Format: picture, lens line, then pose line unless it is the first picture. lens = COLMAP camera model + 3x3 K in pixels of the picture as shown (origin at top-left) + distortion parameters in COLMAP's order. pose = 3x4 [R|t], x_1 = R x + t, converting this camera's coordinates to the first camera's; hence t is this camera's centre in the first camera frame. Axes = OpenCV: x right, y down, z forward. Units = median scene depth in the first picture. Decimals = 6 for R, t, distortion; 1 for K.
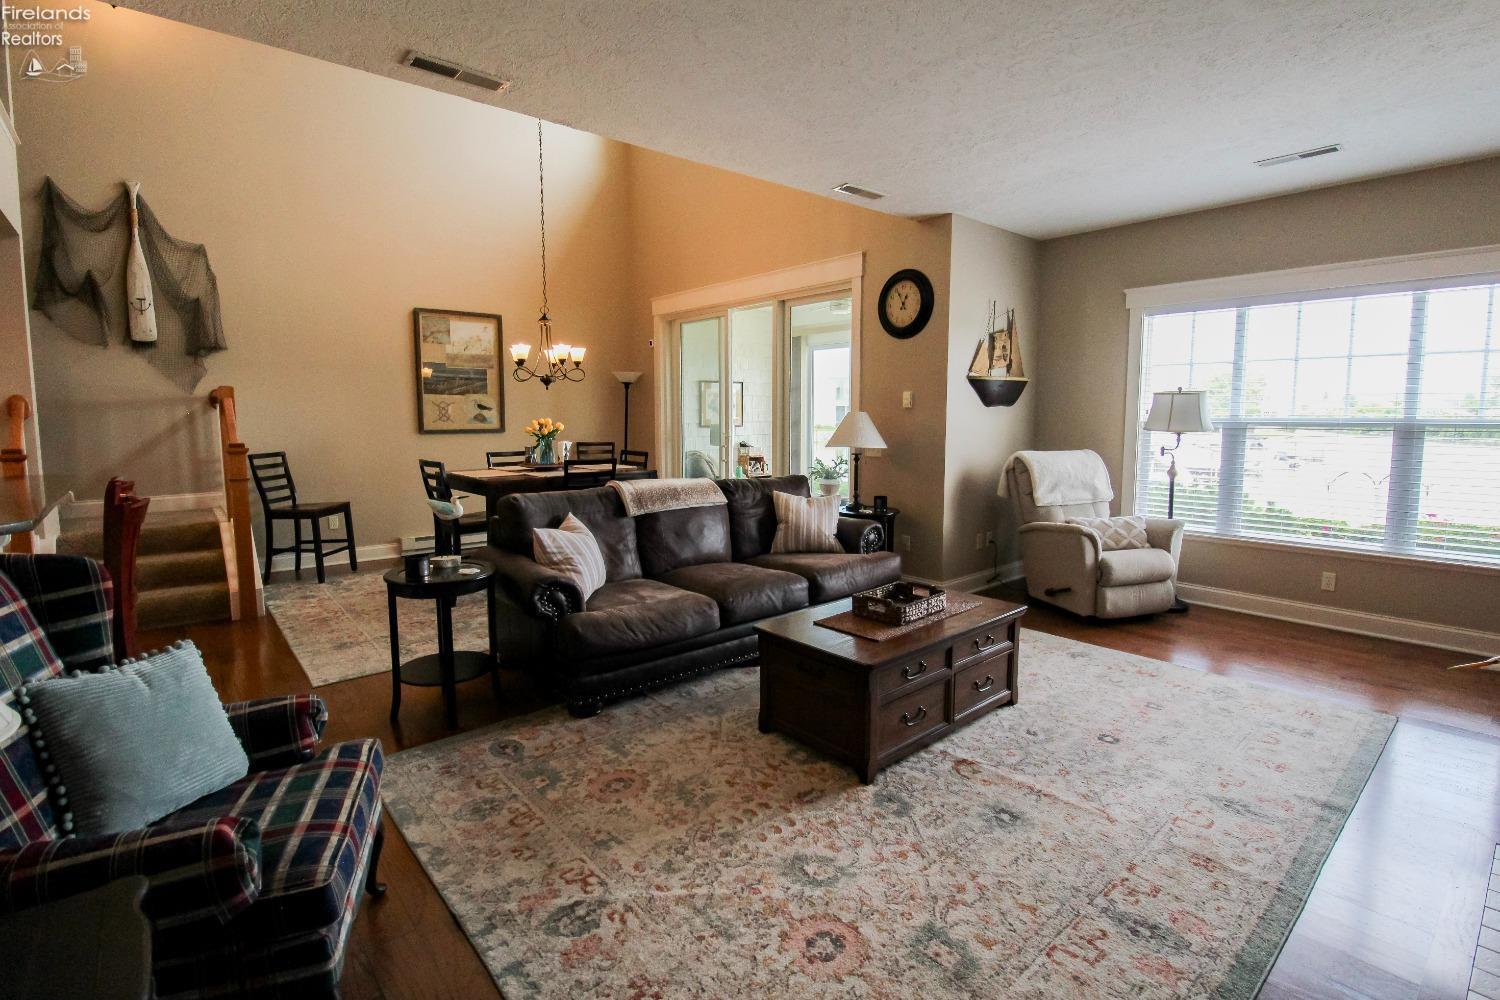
lens RADIAL K [[704.9, 0, 753.7], [0, 704.9, 485.5], [0, 0, 1]] dist [0.000778, -0.014489]
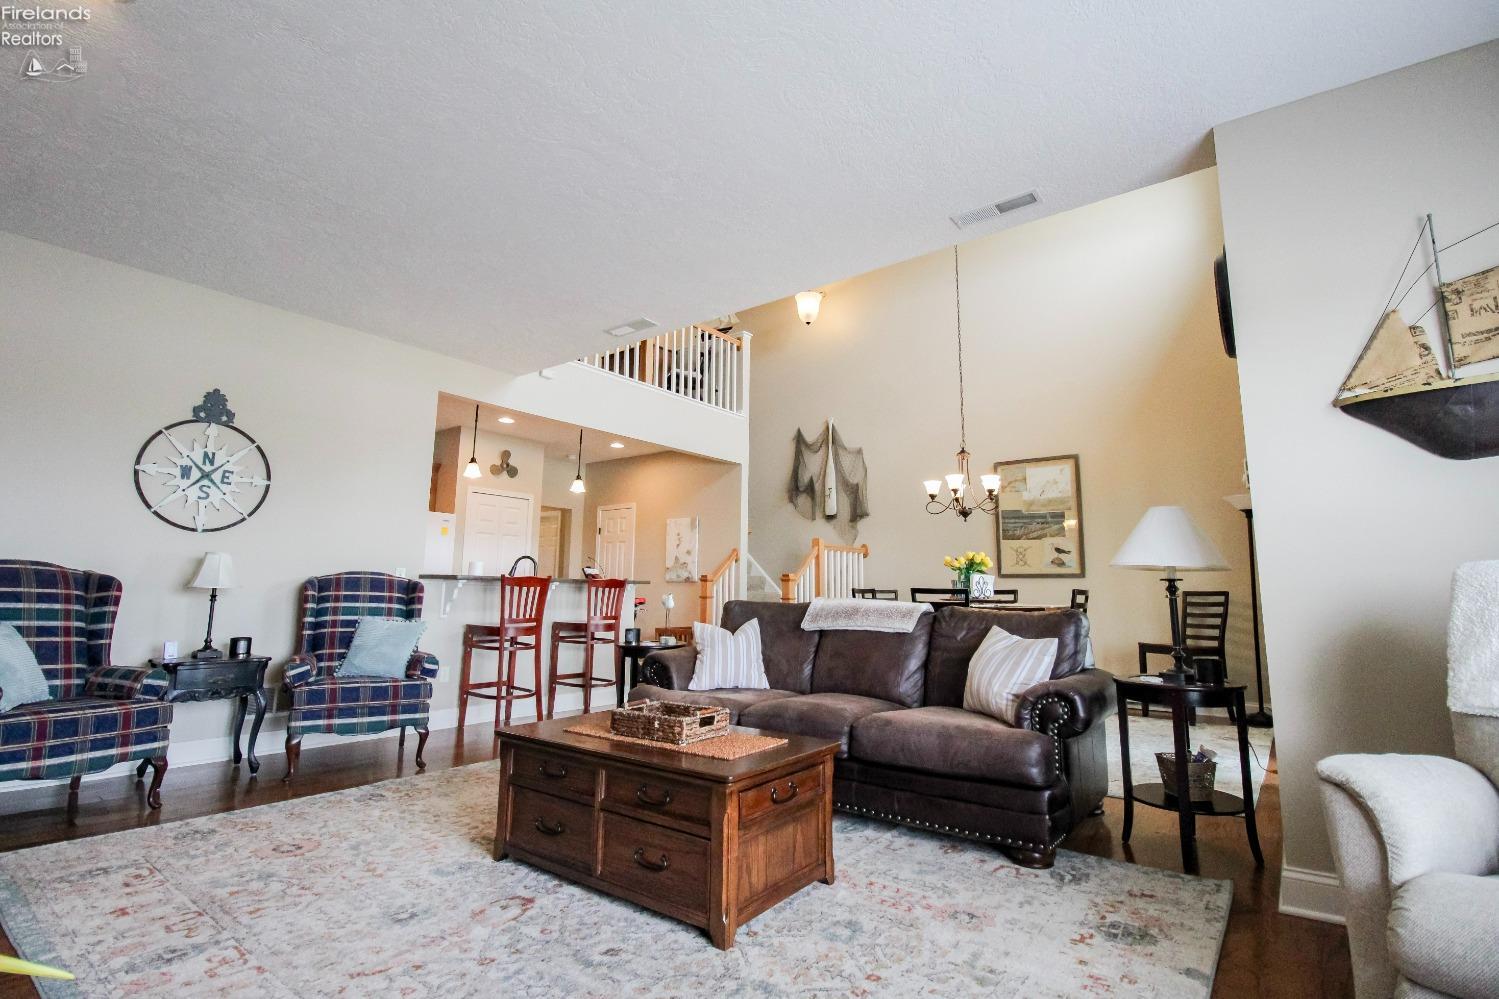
lens RADIAL K [[704.4, 0, 753.2], [0, 704.4, 485.0], [0, 0, 1]] dist [0.000778, -0.014489]
pose [[0.203902, -0.145304, -0.968148, 0.642611], [-0.111629, 0.979023, -0.170447, 0.015677], [0.972606, 0.142828, 0.183405, 0.549259]]
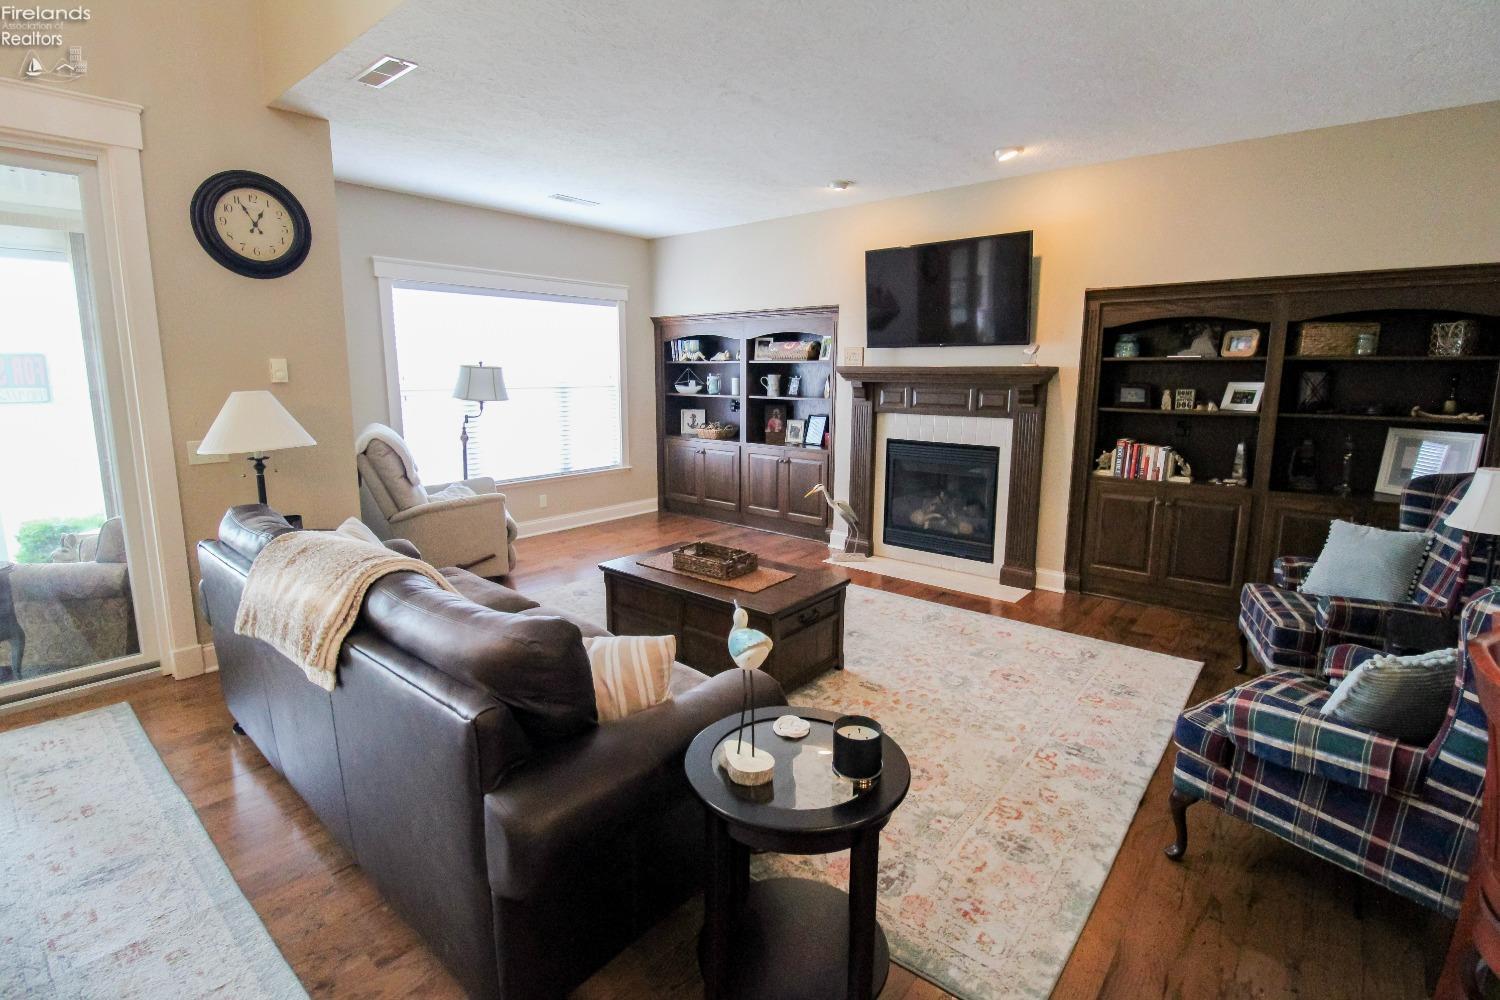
lens RADIAL K [[693.2, 0, 750.6], [0, 693.2, 488.5], [0, 0, 1]] dist [0.000726, -0.014390]
pose [[-0.161242, -0.164204, 0.973159, -0.525999], [0.098184, 0.978501, 0.181373, -0.086465], [-0.982019, 0.124793, -0.141654, 0.659713]]
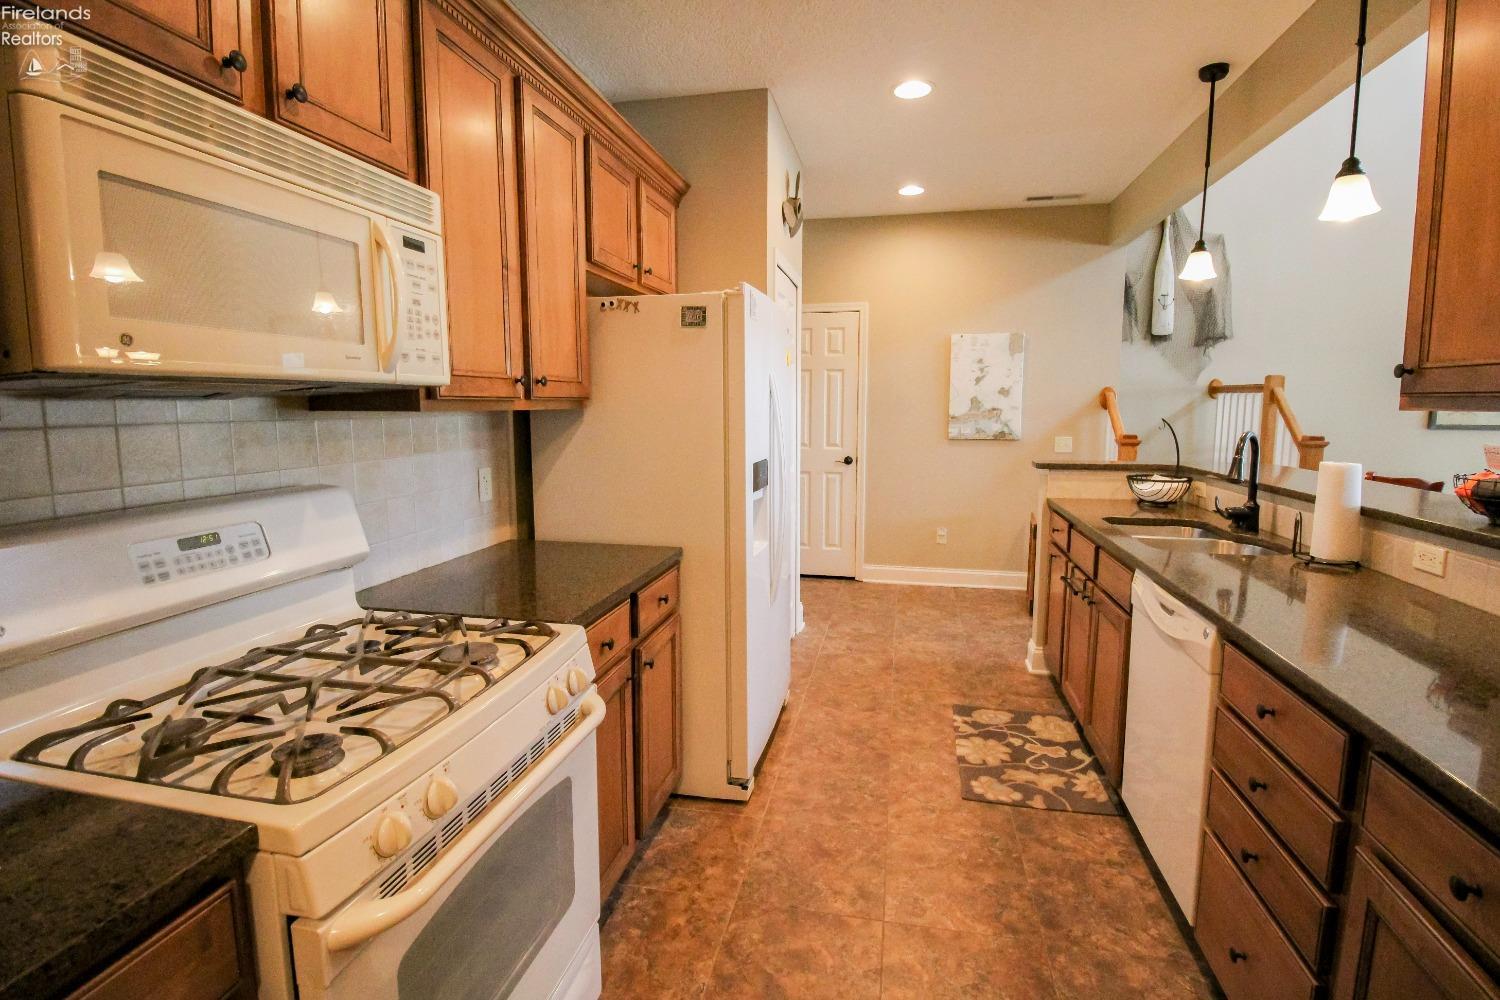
lens RADIAL K [[716.2, 0, 755.5], [0, 716.2, 485.3], [0, 0, 1]] dist [0.001729, -0.015925]
pose [[0.608463, 0.089985, -0.788464, -0.381969], [-0.078870, 0.995488, 0.052747, 0.012460], [0.789654, 0.030092, 0.612815, -0.151250]]
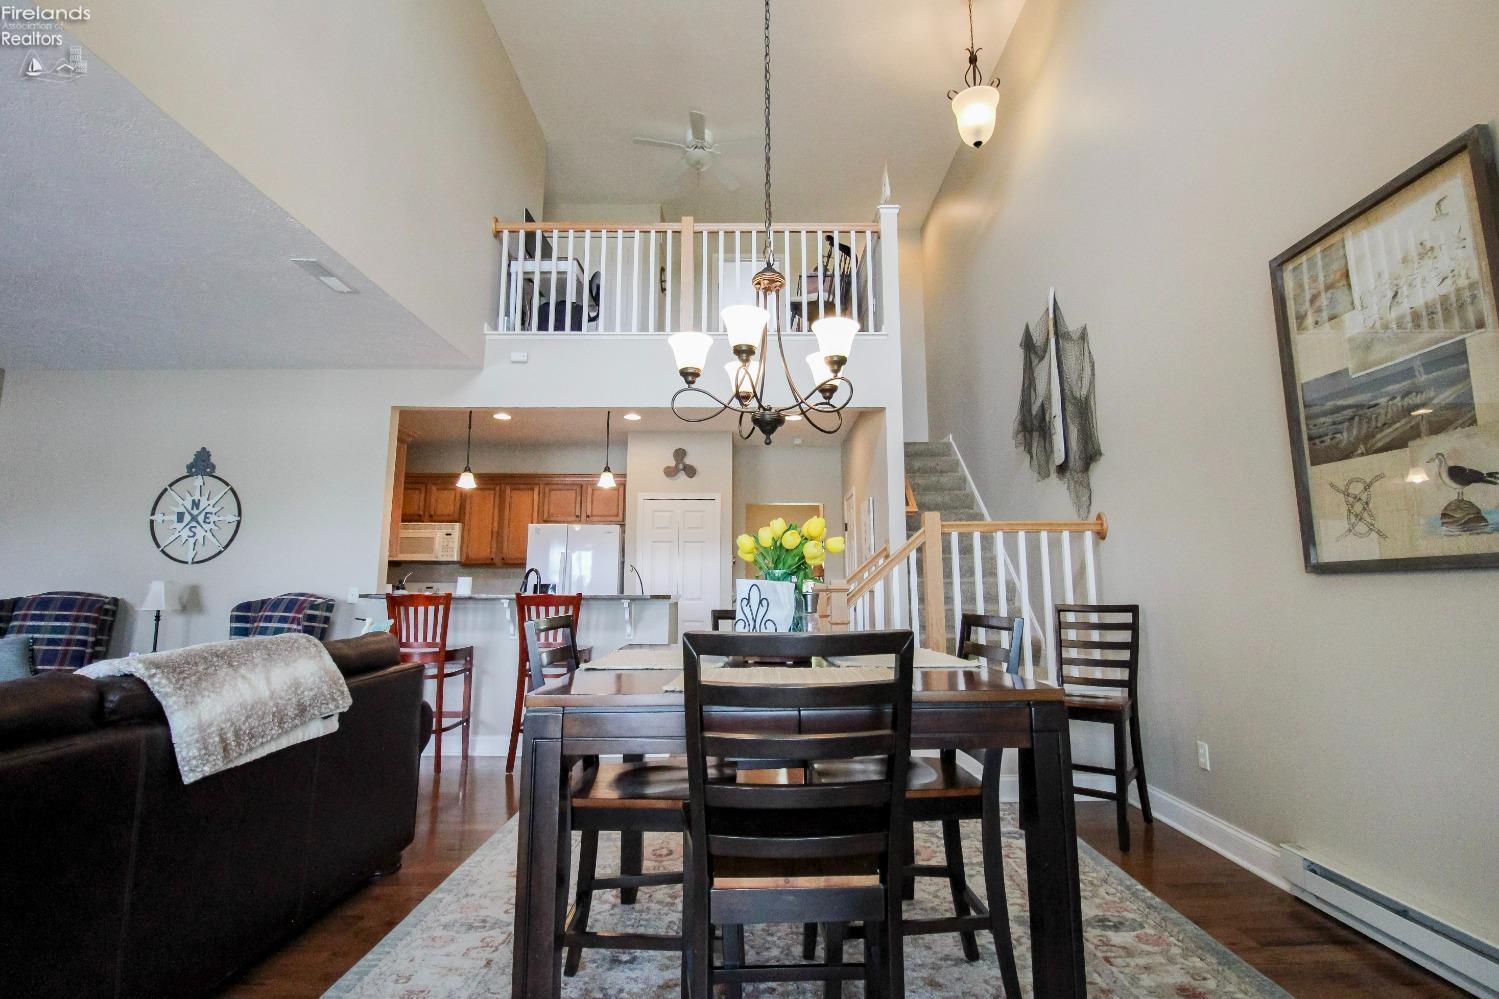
lens RADIAL K [[710.2, 0, 753.8], [0, 710.2, 482.8], [0, 0, 1]] dist [0.002601, -0.014579]
pose [[-0.649526, -0.116092, -0.751425, 0.004093], [-0.078718, 0.993232, -0.085408, -0.085283], [0.756254, 0.003676, -0.654268, 1.317839]]
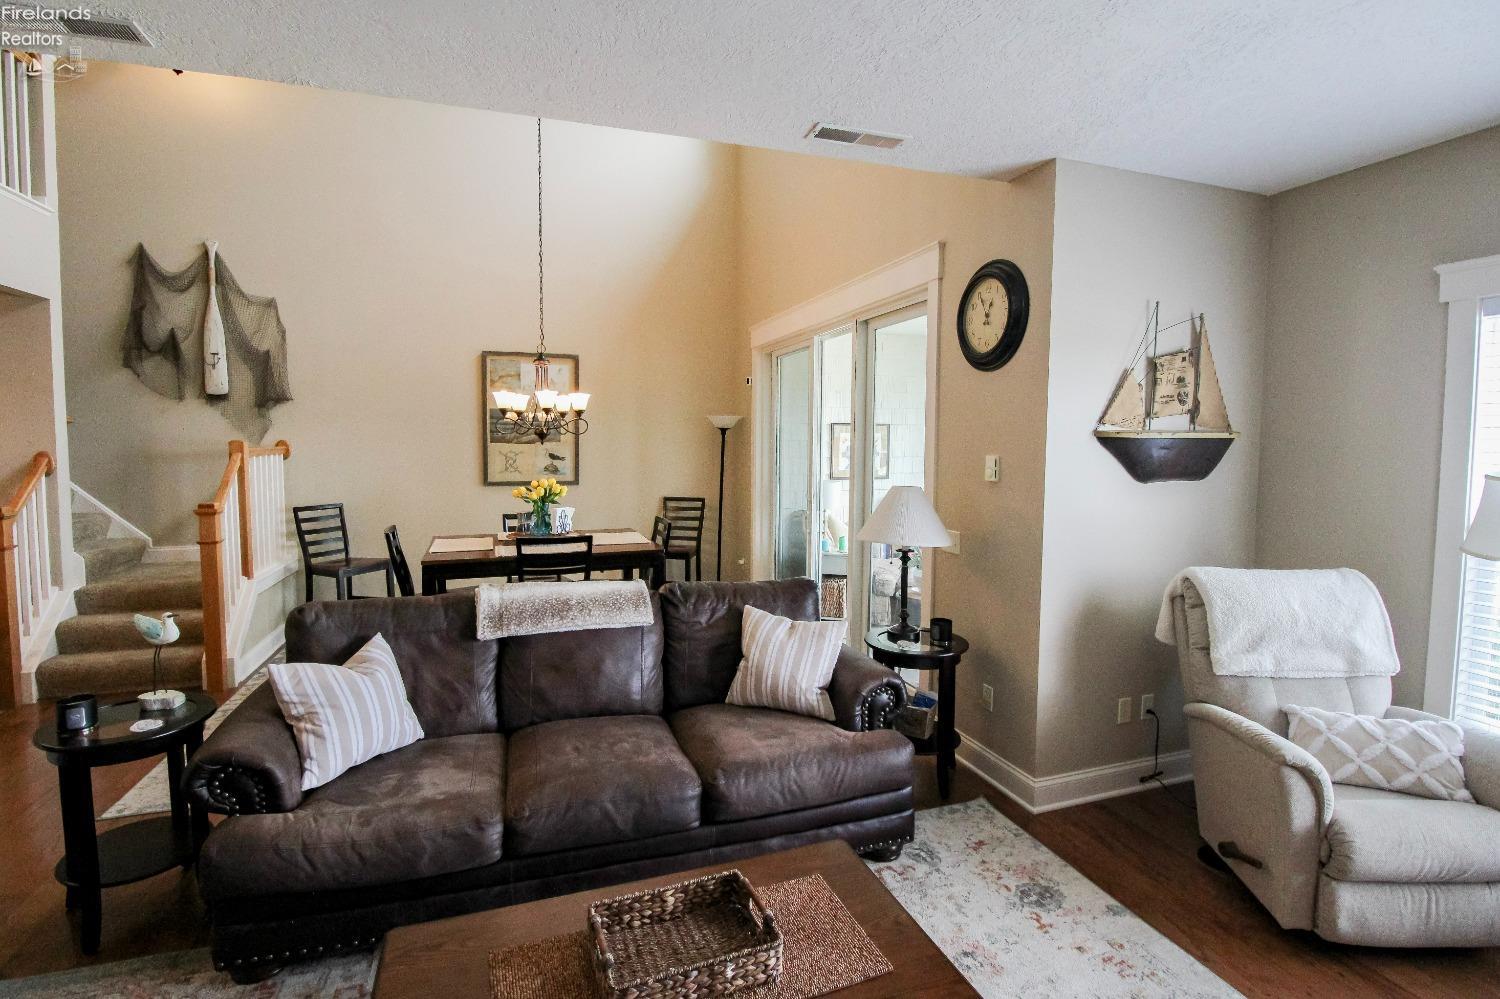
lens RADIAL K [[707.4, 0, 748.7], [0, 707.4, 489.3], [0, 0, 1]] dist [0.001645, -0.014615]
pose [[0.927812, 0.032537, -0.371627, 0.251450], [-0.046234, 0.998538, -0.028003, -0.075791], [0.370173, 0.043163, 0.927960, 0.342562]]
